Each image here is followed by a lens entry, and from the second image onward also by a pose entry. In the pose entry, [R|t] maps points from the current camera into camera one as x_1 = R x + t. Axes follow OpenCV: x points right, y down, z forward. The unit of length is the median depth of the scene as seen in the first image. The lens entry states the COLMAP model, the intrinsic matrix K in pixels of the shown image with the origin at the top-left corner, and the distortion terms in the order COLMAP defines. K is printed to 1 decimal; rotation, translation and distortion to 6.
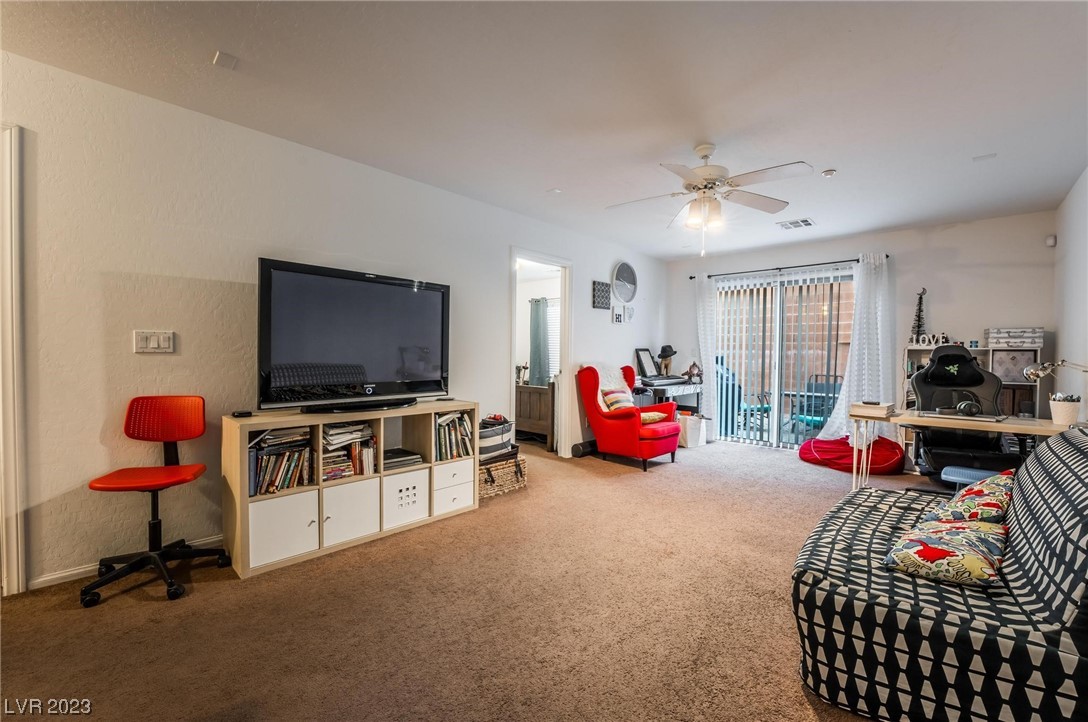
lens RADIAL K [[467.0, 0, 542.3], [0, 467.0, 361.4], [0, 0, 1]] dist [-0.001256, -0.000038]
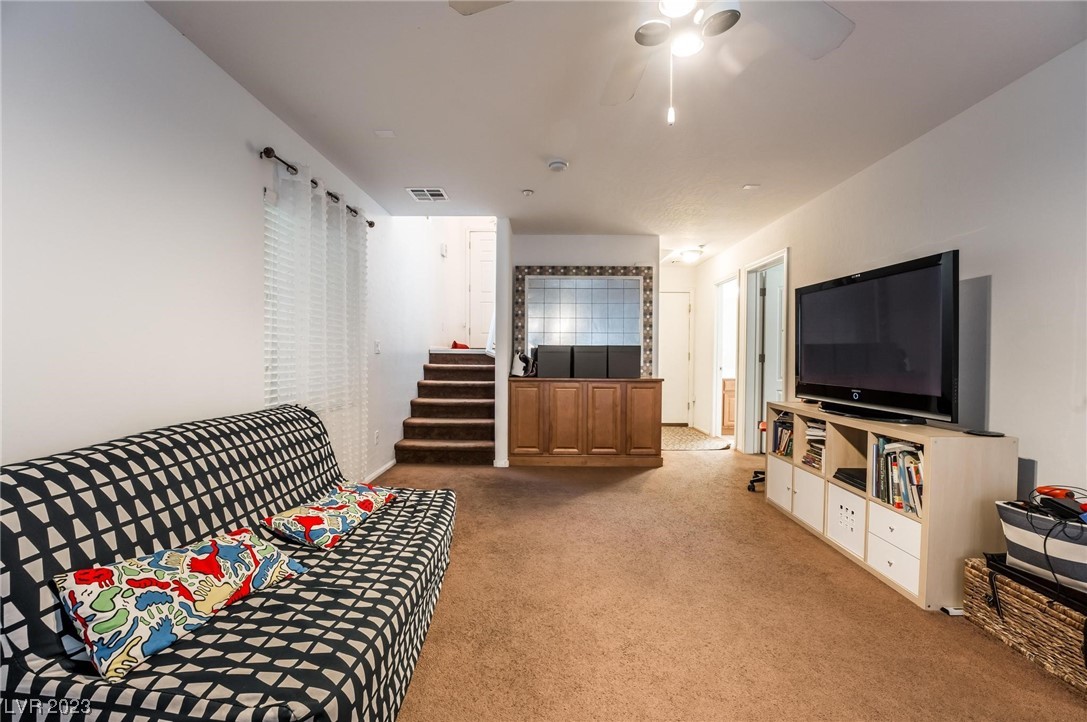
lens RADIAL K [[439.8, 0, 542.3], [0, 439.8, 358.6], [0, 0, 1]] dist [-0.029205, 0.003519]
pose [[-0.740766, -0.008837, -0.671705, 0.650355], [-0.026754, 0.999508, 0.016355, -0.010985], [0.671230, 0.030086, -0.740639, 1.132940]]
